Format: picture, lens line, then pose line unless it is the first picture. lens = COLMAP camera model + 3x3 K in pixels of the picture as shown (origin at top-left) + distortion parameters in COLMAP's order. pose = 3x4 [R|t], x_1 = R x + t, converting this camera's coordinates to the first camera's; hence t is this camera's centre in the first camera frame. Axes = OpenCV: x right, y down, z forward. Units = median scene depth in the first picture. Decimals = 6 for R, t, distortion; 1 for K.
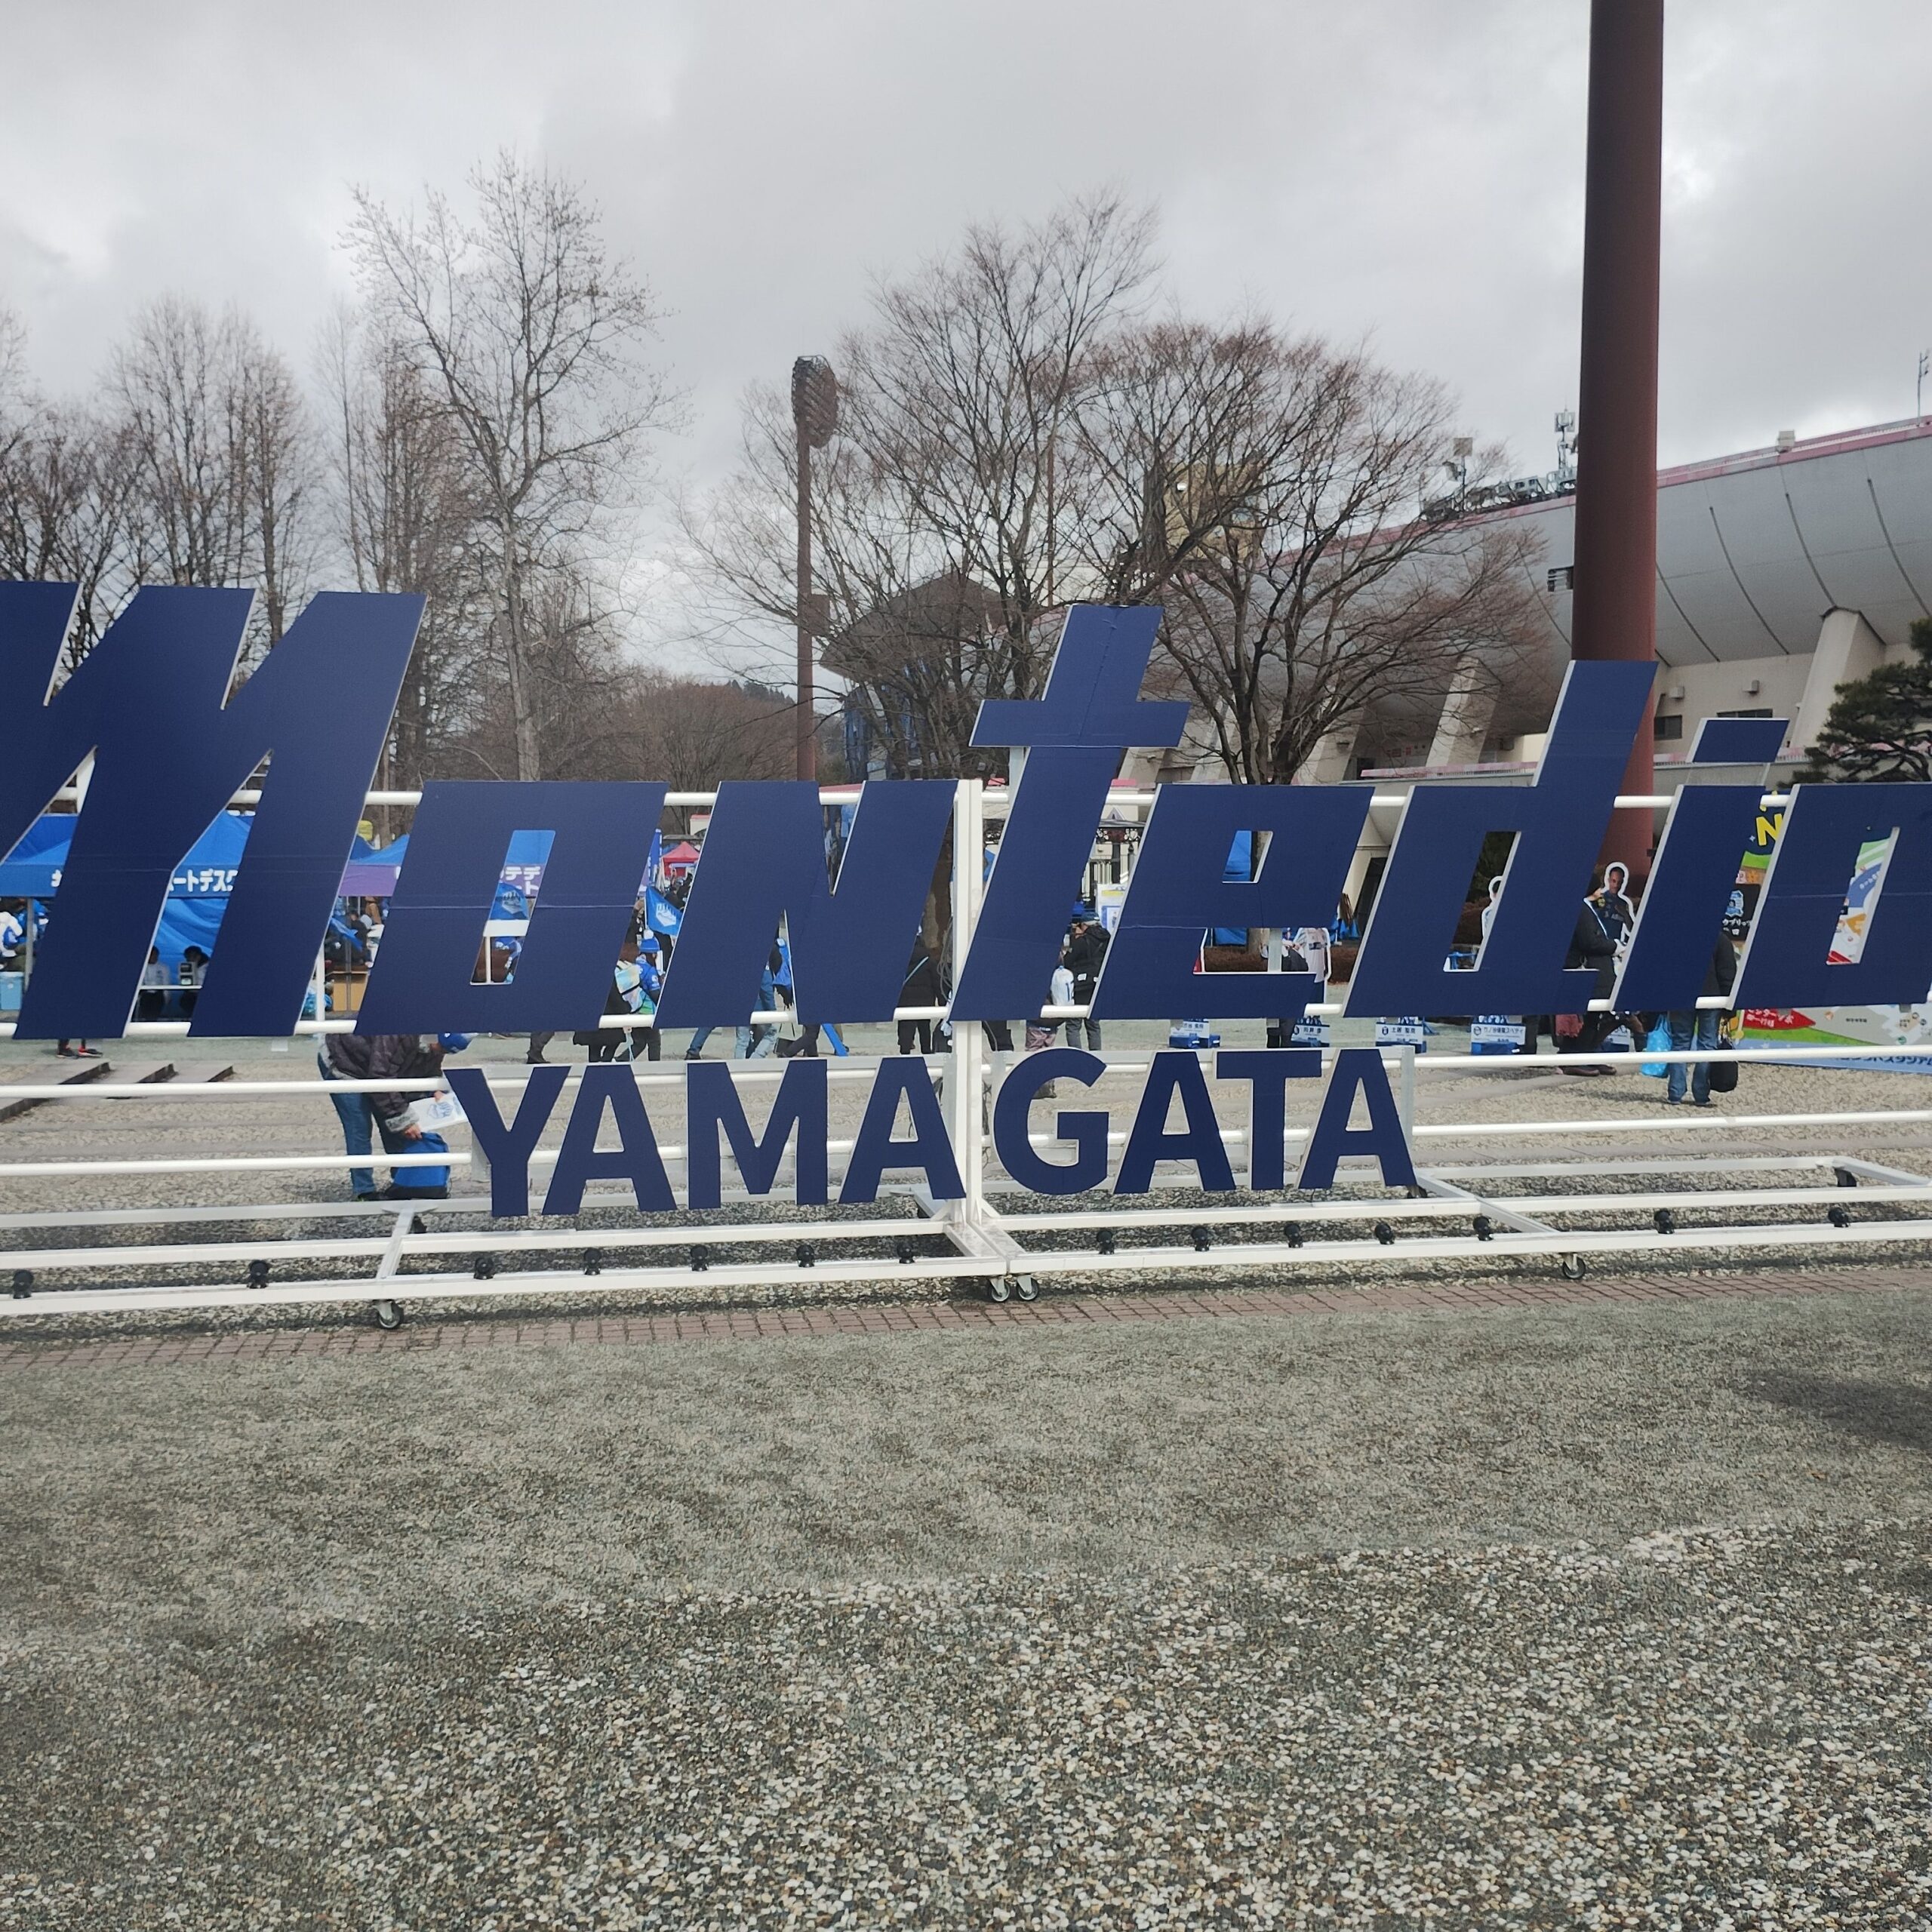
lens RADIAL K [[2244.0, 0, 966.0], [0, 2244.0, 966.0], [0, 0, 1]] dist [0.083374, -0.006448]
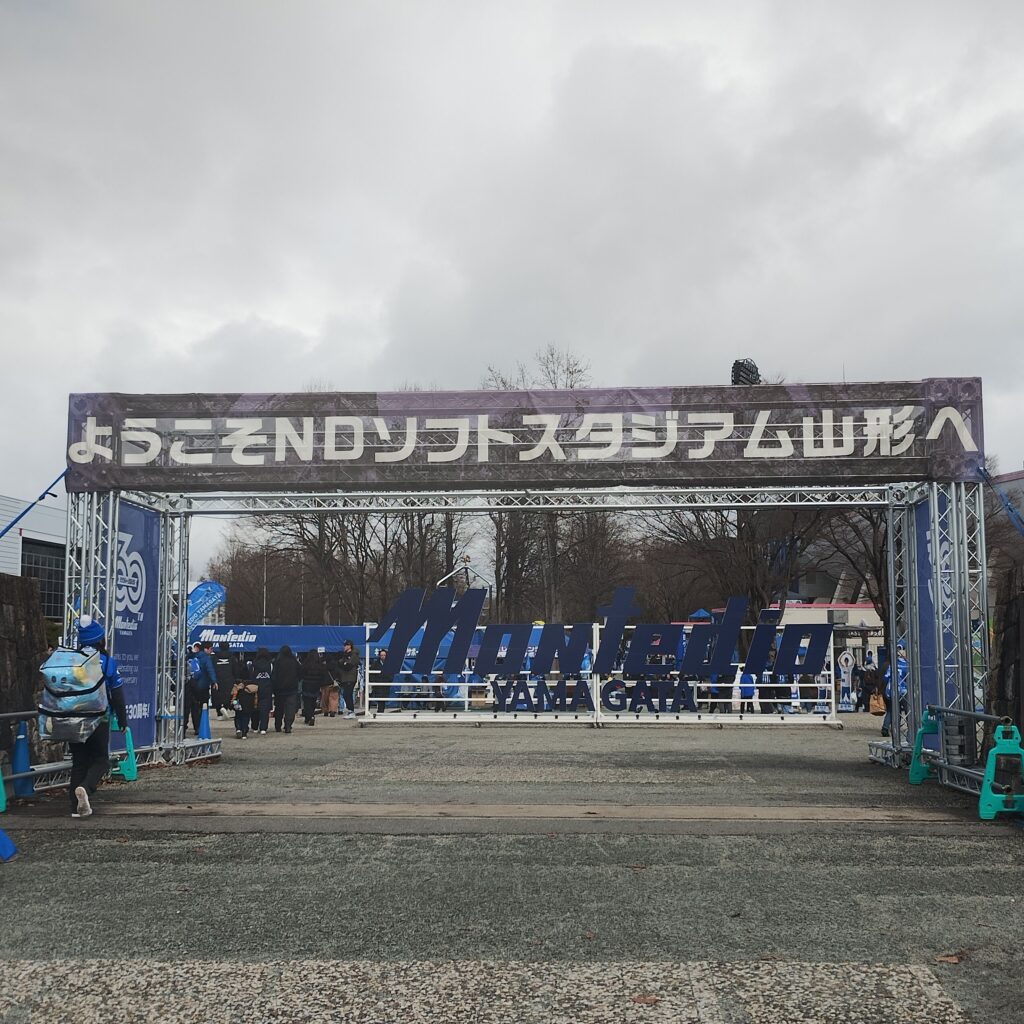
lens RADIAL K [[1189.4, 0, 512.0], [0, 1189.4, 512.0], [0, 0, 1]] dist [0.083374, -0.006448]
pose [[0.971019, -0.028636, -0.237282, 0.443661], [-0.009642, 0.987295, -0.158608, 0.089299], [0.238809, 0.156299, 0.958405, -1.548992]]
